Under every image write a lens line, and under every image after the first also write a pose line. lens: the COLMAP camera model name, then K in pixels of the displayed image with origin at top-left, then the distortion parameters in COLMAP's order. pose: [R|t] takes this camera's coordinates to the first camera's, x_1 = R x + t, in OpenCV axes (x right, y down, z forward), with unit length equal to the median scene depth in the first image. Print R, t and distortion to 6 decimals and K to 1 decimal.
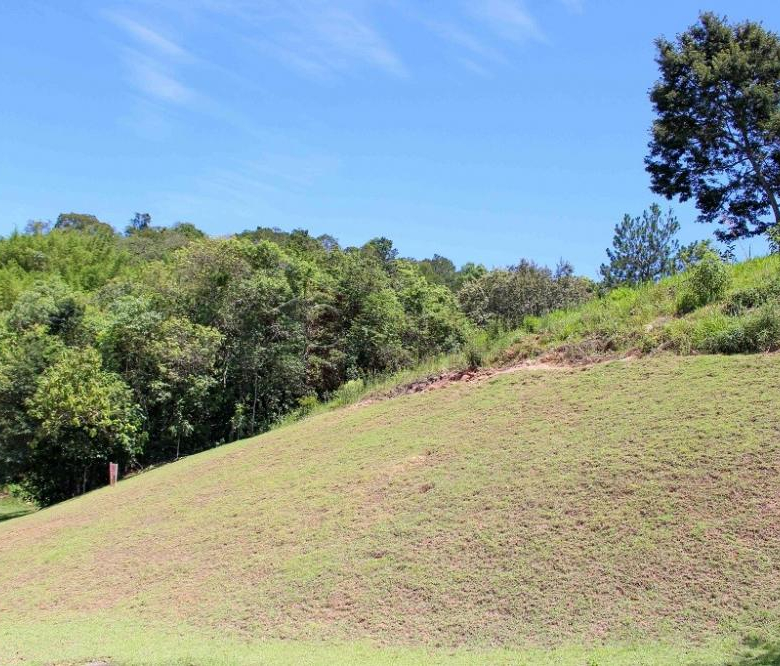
lens RADIAL K [[824.5, 0, 366.1], [0, 824.5, 320.5], [0, 0, 1]] dist [-0.091252, 0.000000]
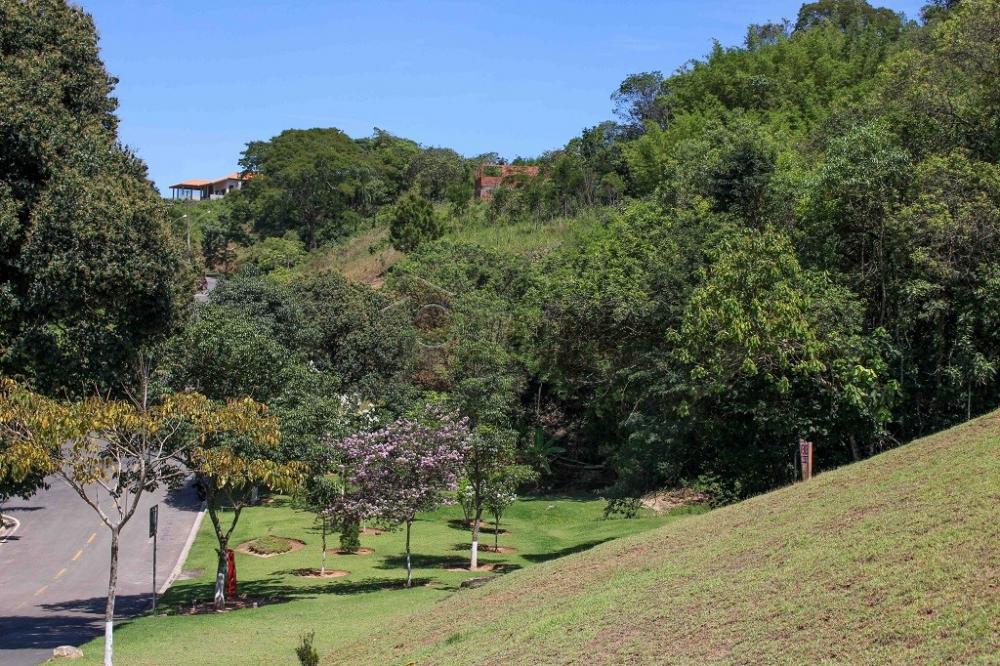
lens RADIAL K [[1453.8, 0, 506.2], [0, 1453.8, 337.3], [0, 0, 1]] dist [-0.011955, 0.000000]
pose [[0.825728, -0.046193, -0.562173, 0.047459], [0.104764, 0.991860, 0.072379, 0.015969], [0.554254, -0.118661, 0.823846, 0.098381]]
